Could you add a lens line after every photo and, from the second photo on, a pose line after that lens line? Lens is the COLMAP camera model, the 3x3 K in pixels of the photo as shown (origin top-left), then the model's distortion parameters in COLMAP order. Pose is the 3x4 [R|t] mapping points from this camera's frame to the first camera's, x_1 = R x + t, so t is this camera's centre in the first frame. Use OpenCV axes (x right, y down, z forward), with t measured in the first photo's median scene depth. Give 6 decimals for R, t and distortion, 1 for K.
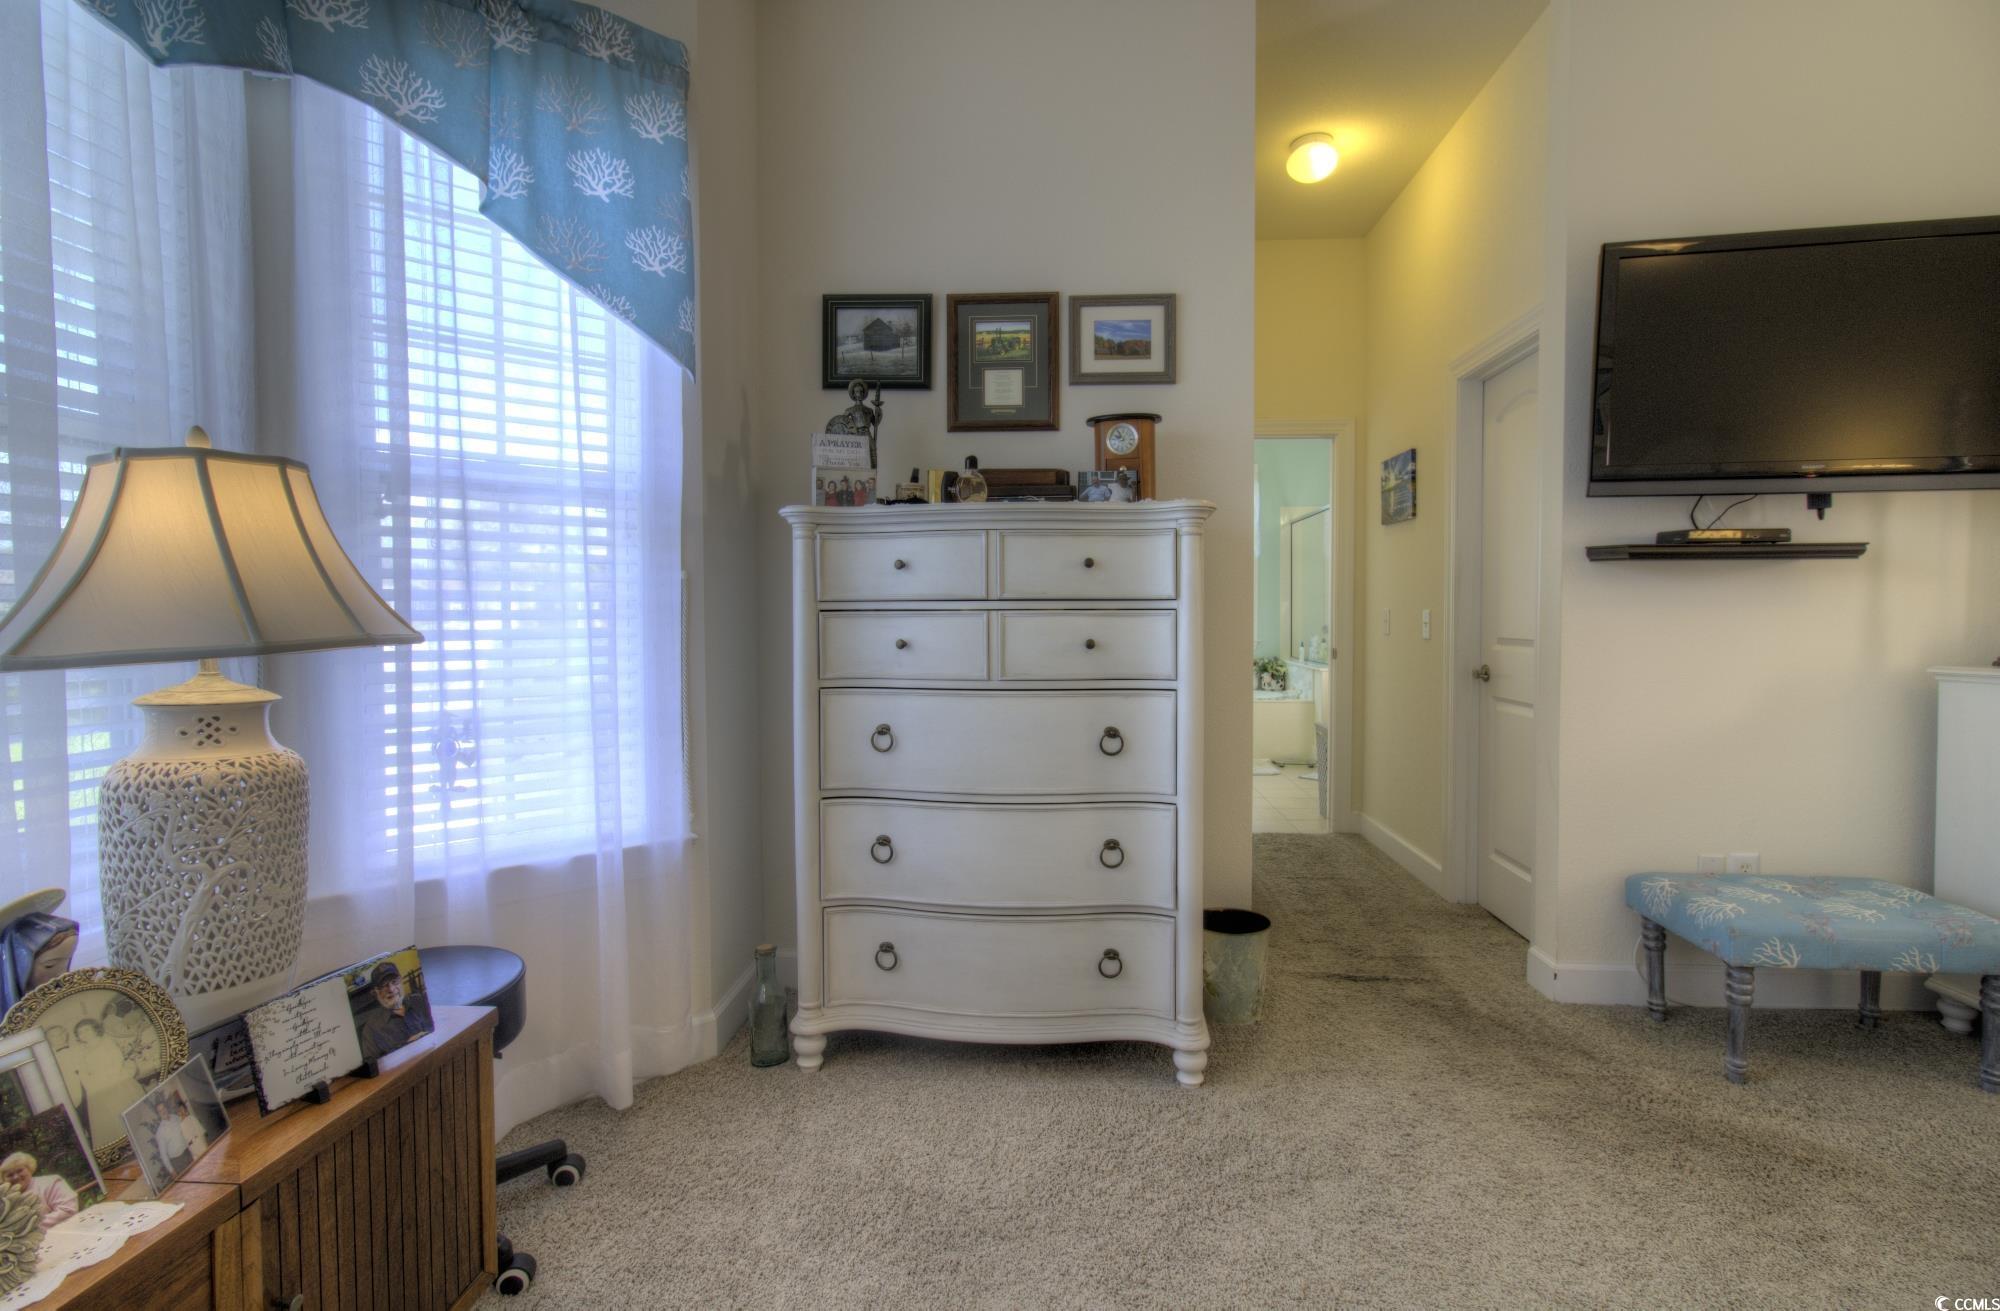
lens RADIAL K [[921.1, 0, 1012.9], [0, 921.1, 640.7], [0, 0, 1]] dist [-0.010209, 0.010799]
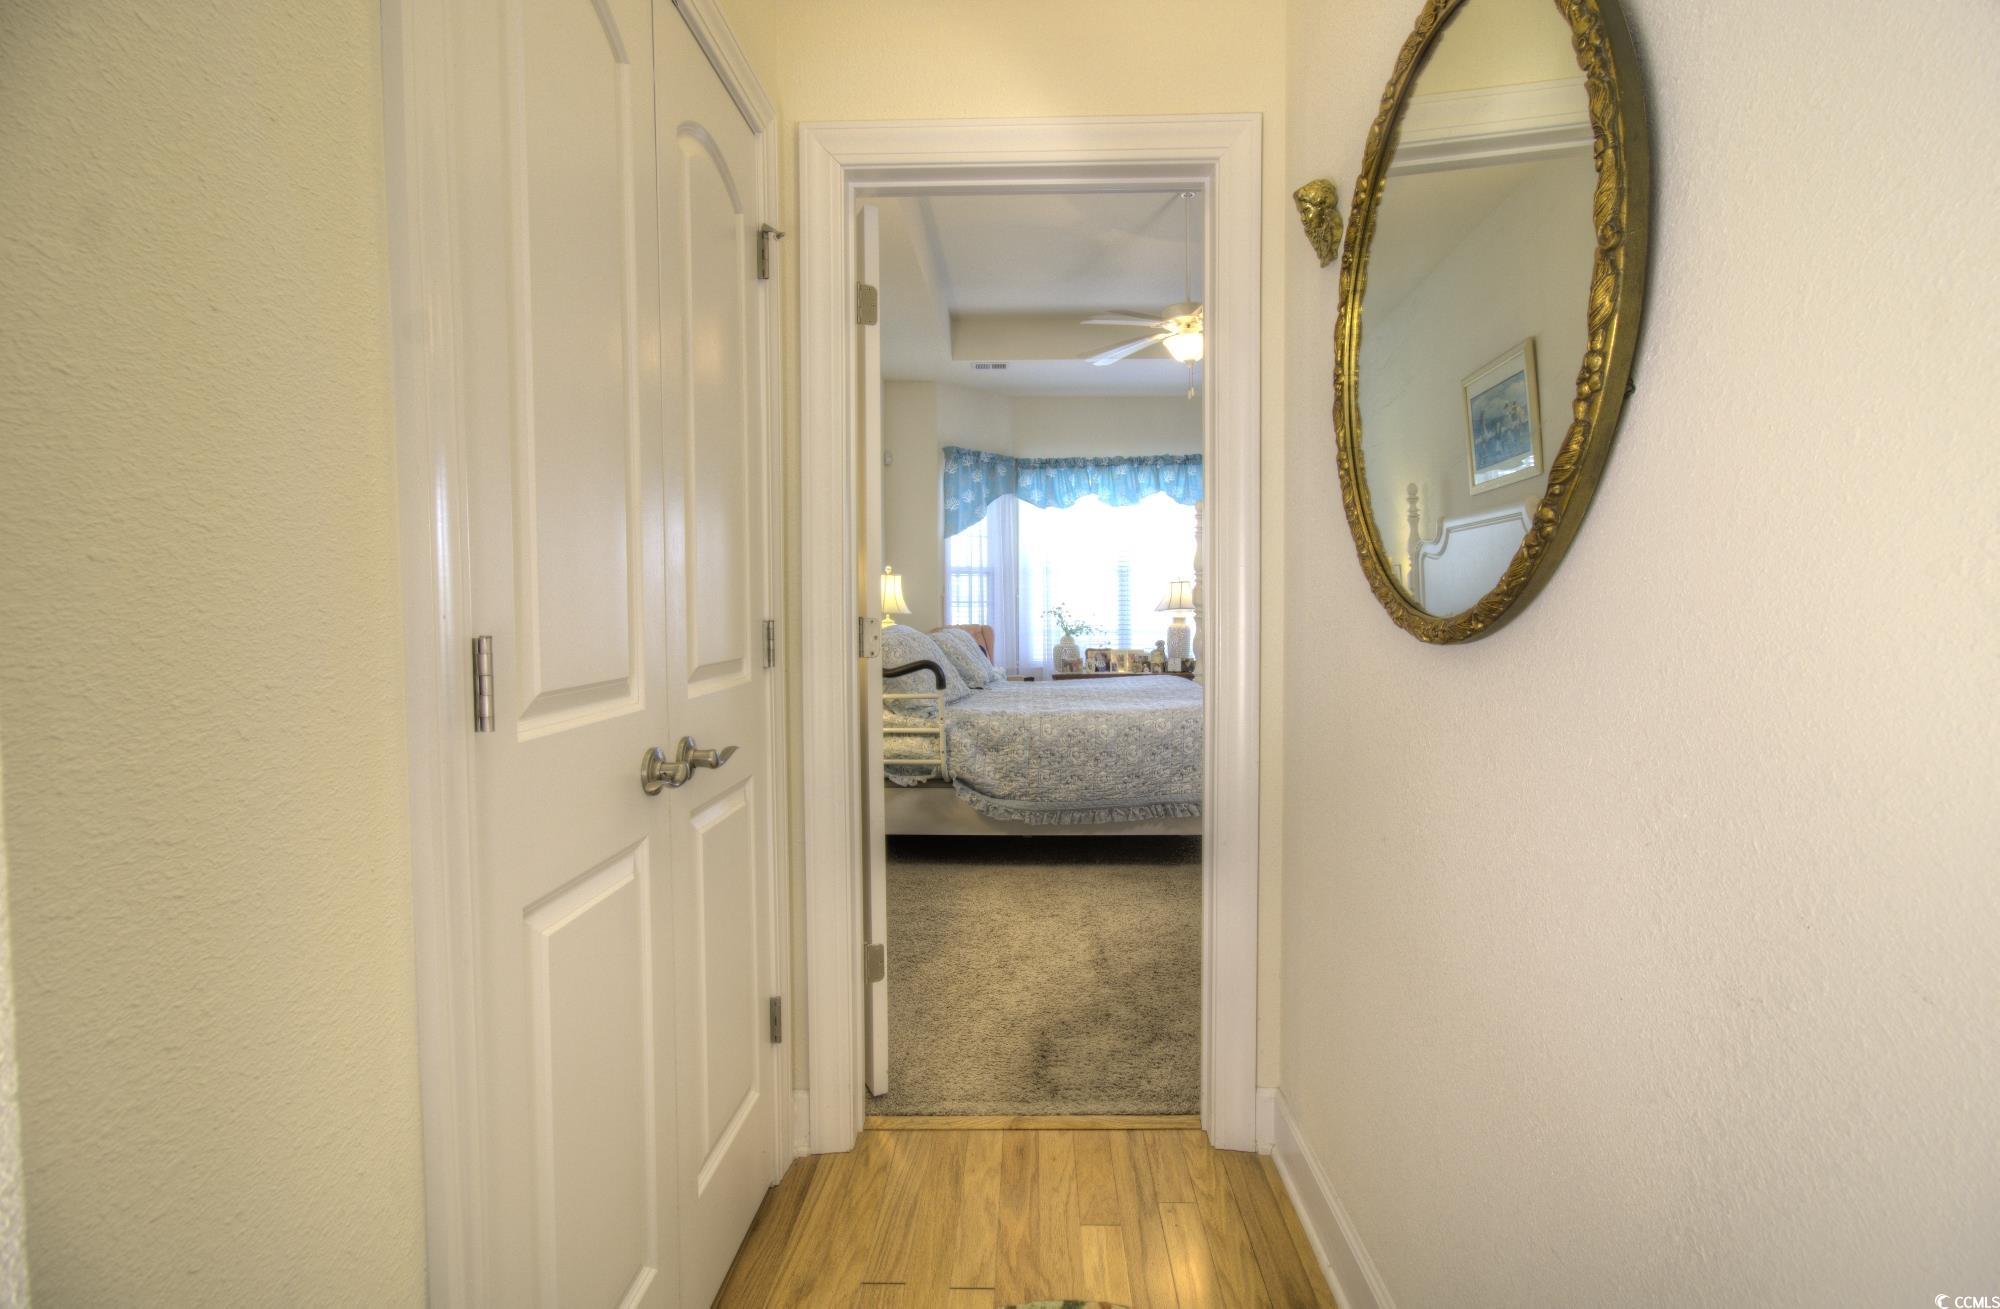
lens RADIAL K [[921.1, 0, 1012.9], [0, 921.1, 639.7], [0, 0, 1]] dist [-0.010209, 0.010799]
pose [[0.026843, 0.040936, -0.998801, 3.041930], [-0.015933, 0.999052, 0.040518, -0.012257], [0.999513, 0.014826, 0.027470, -0.216592]]
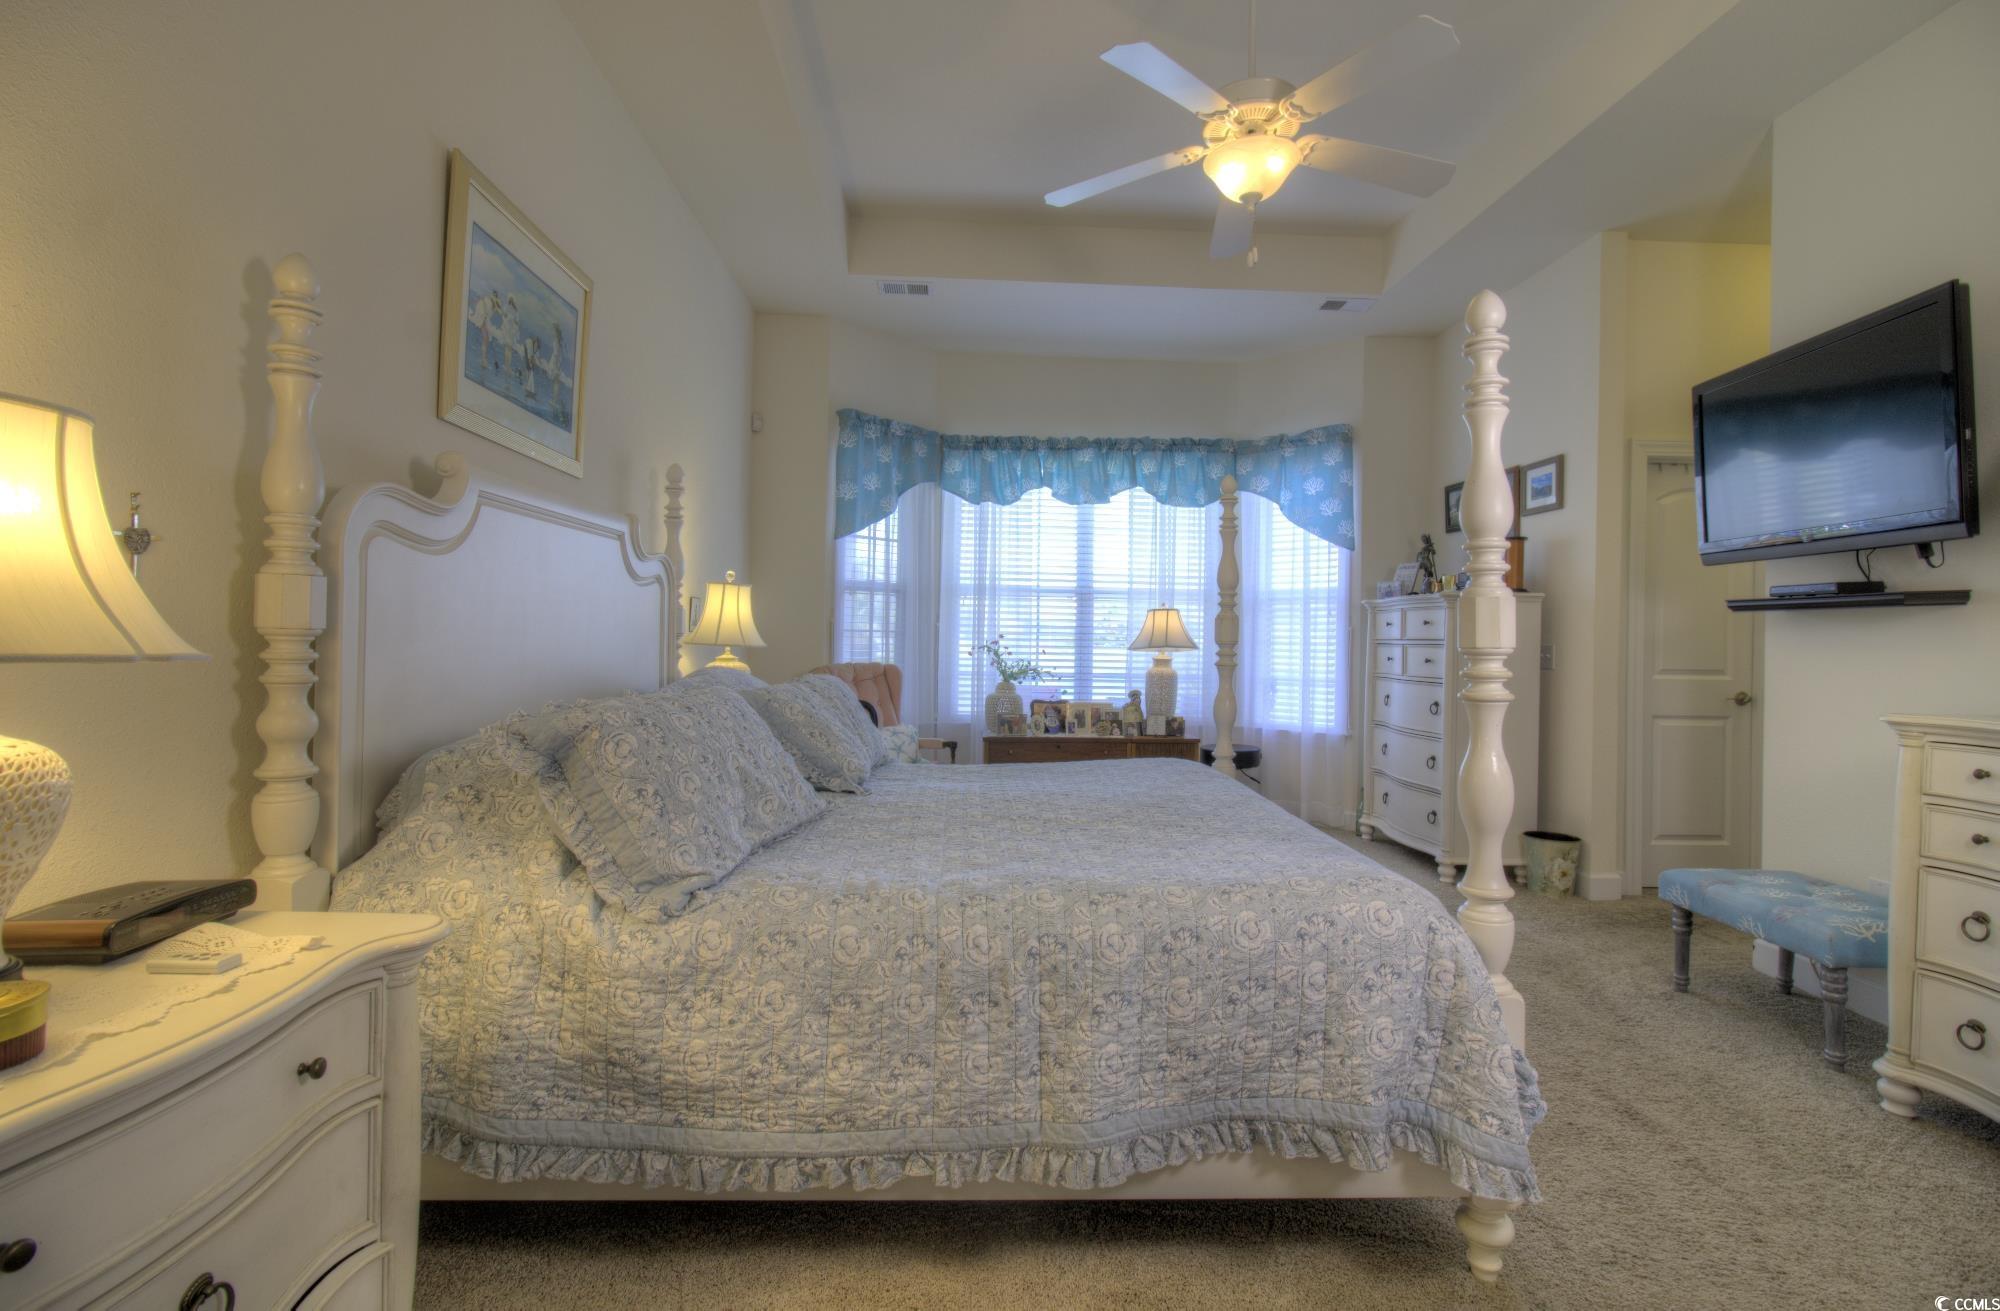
lens RADIAL K [[921.1, 0, 1012.9], [0, 921.1, 640.7], [0, 0, 1]] dist [-0.010209, 0.010799]
pose [[0.103507, 0.008984, -0.994588, 2.016632], [-0.043094, 0.999061, 0.004539, -0.010078], [0.993695, 0.042391, 0.103797, -0.157923]]
